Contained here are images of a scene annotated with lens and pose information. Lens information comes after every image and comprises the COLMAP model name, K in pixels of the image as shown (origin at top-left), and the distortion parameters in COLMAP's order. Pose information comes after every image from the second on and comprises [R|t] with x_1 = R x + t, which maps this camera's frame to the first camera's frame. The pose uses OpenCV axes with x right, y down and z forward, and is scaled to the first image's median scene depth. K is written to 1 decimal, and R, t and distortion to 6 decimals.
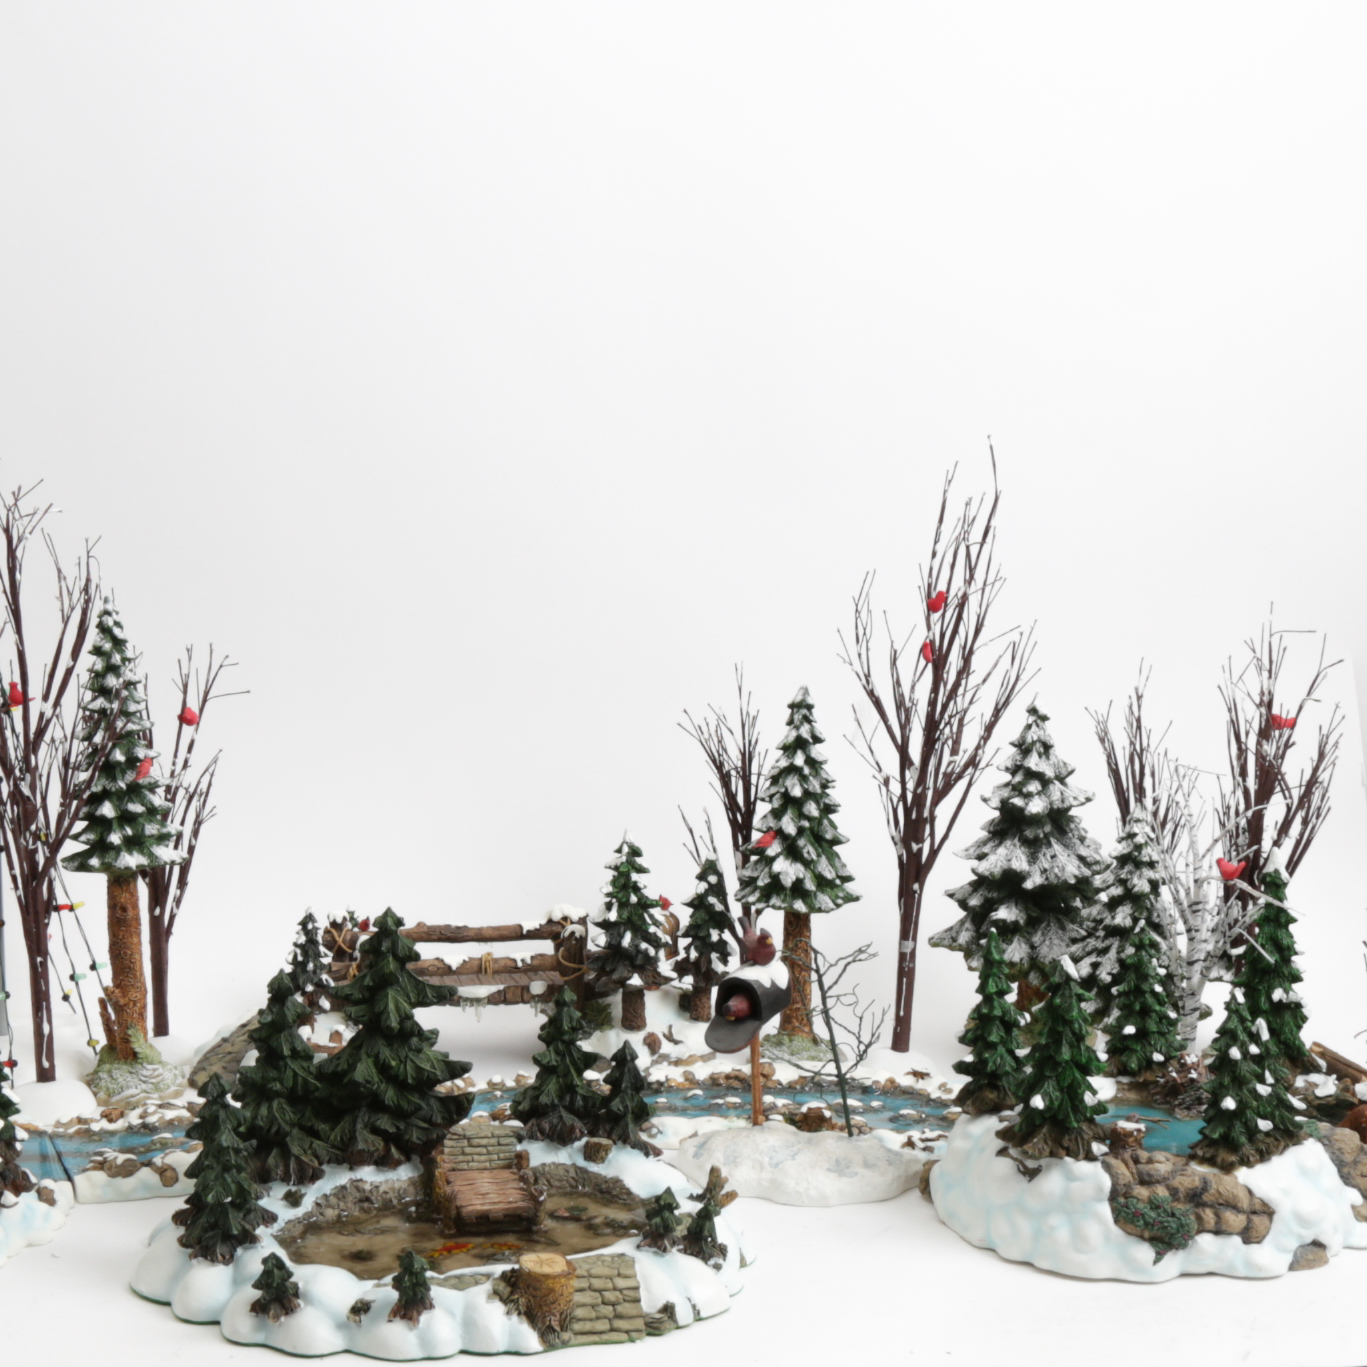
lens RADIAL K [[2671.7, 0, 609.7], [0, 2671.7, 677.4], [0, 0, 1]] dist [-0.163452, 0.000000]
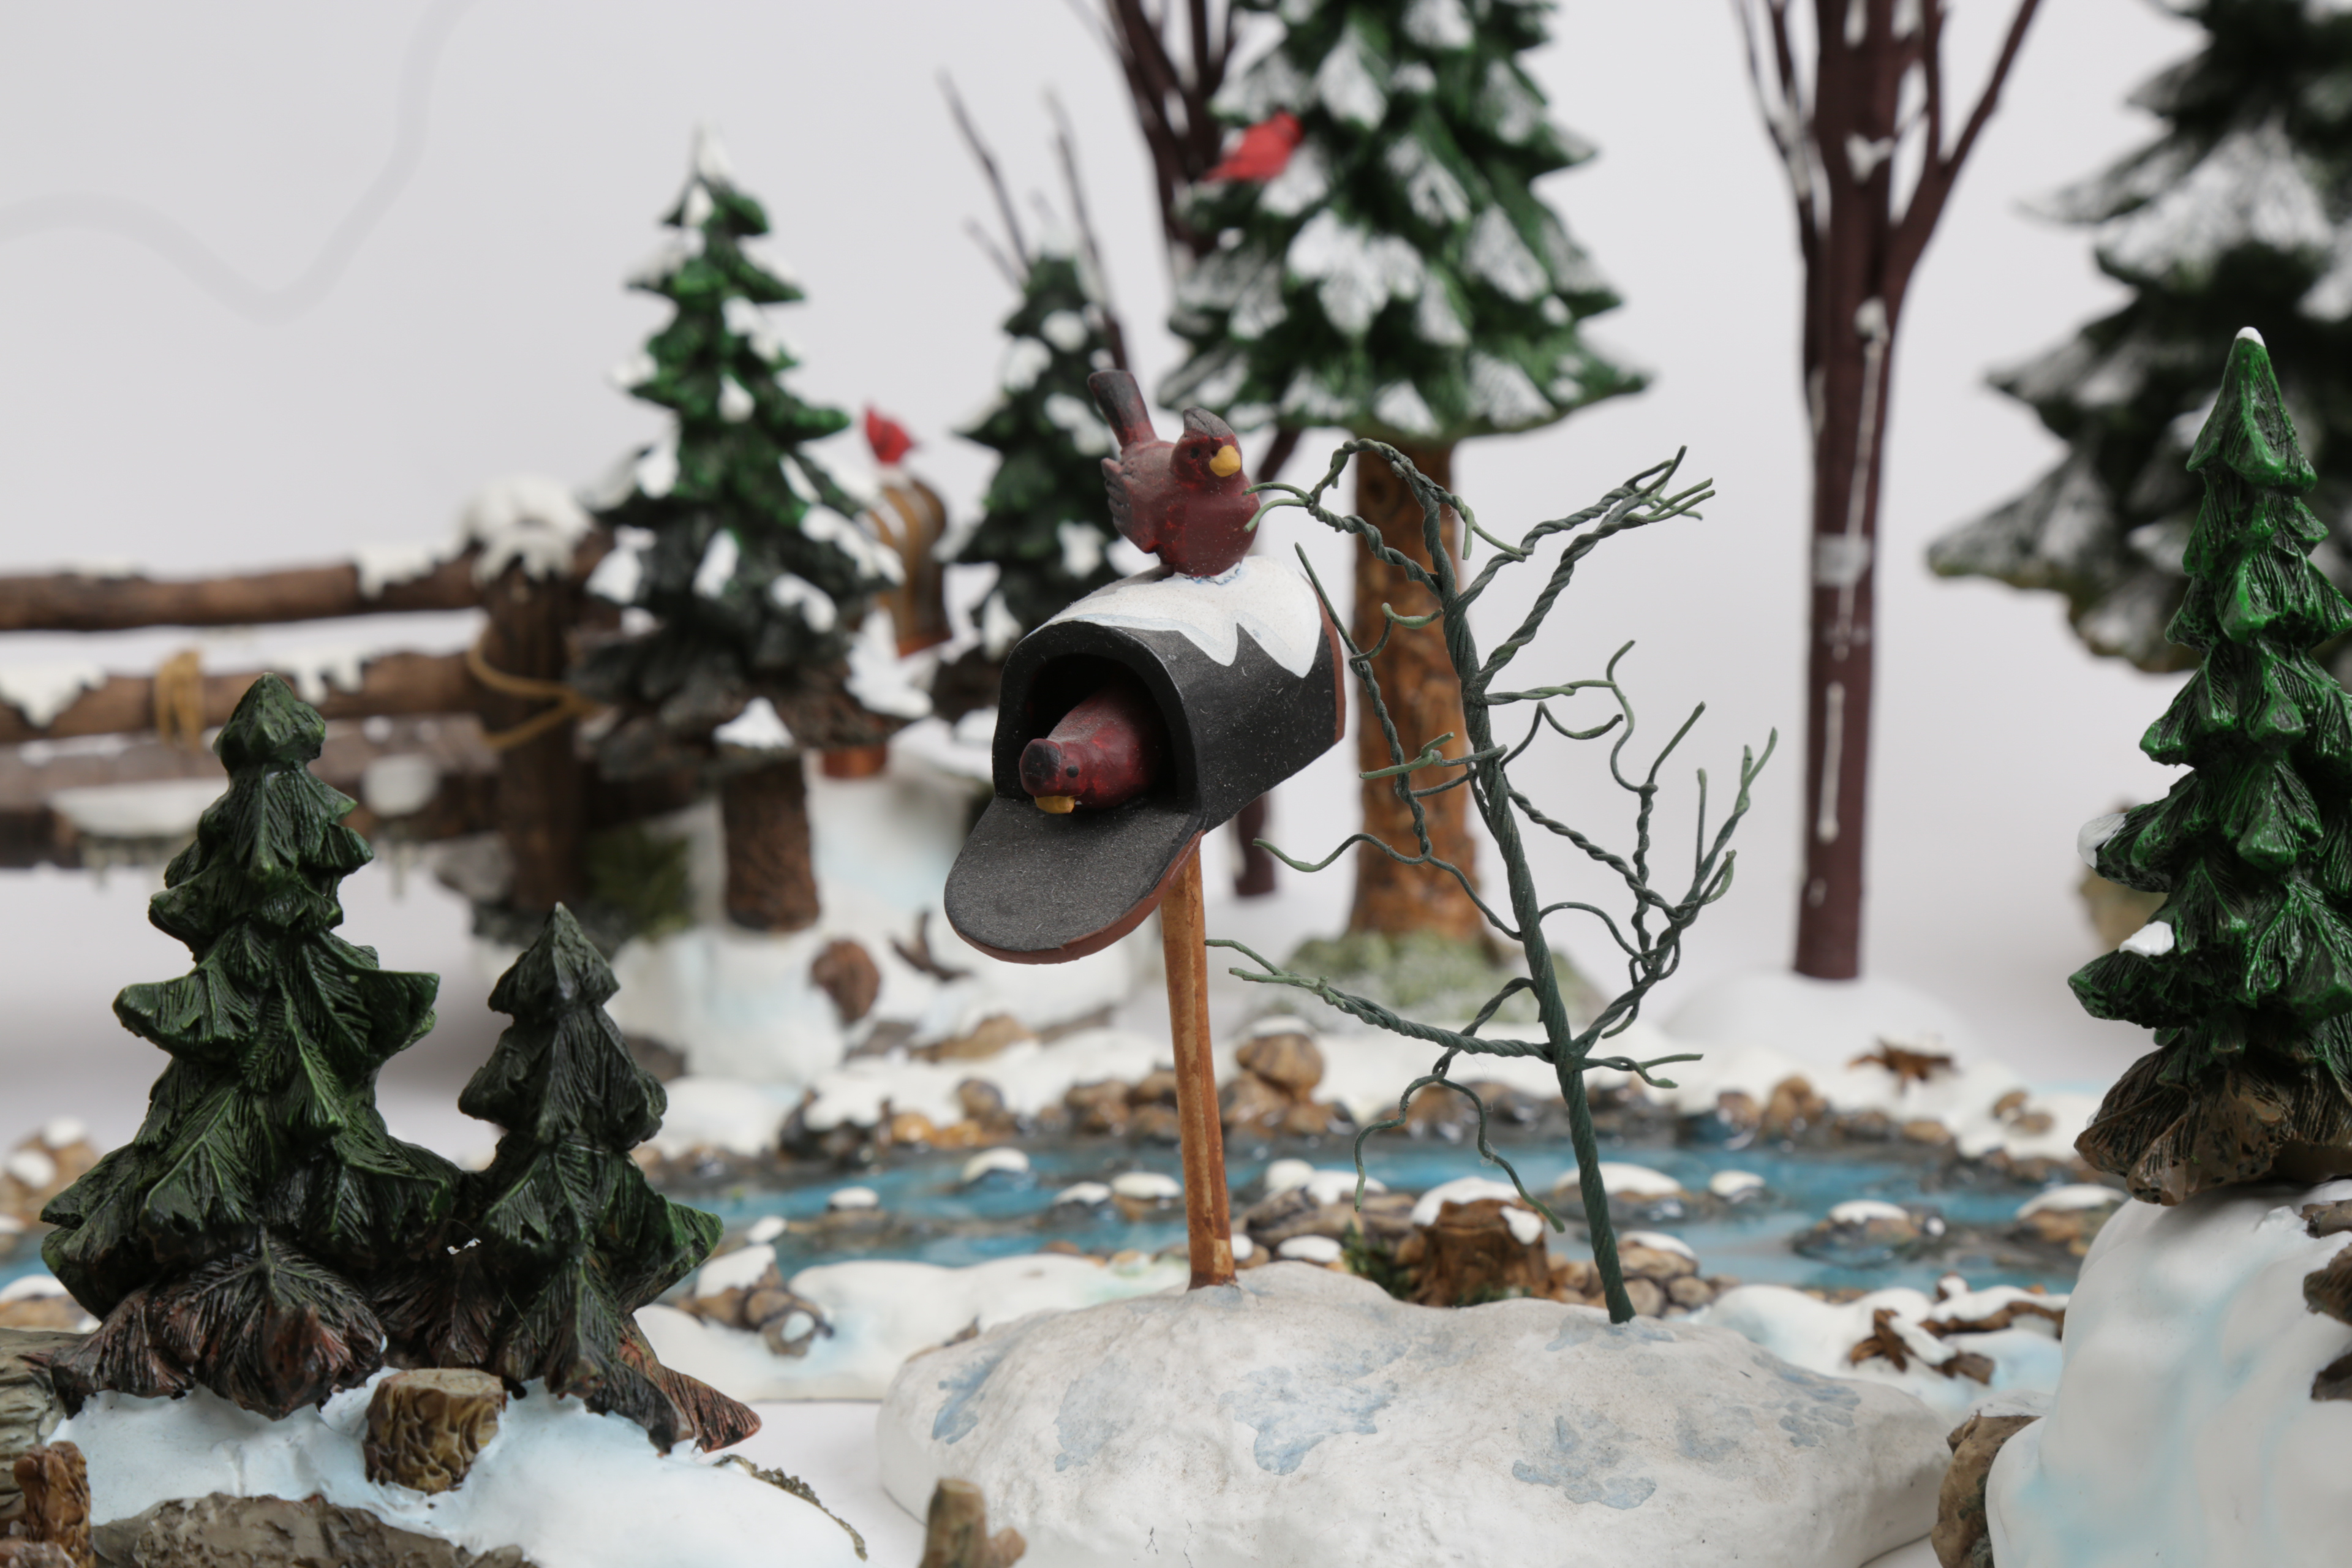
lens RADIAL K [[5804.2, 0, 1188.9], [0, 5804.2, 796.7], [0, 0, 1]] dist [0.300298, 0.000000]
pose [[0.999284, -0.037817, 0.000642, 0.051908], [0.037655, 0.996324, 0.076946, 0.083408], [-0.003550, -0.076867, 0.997035, 0.476939]]
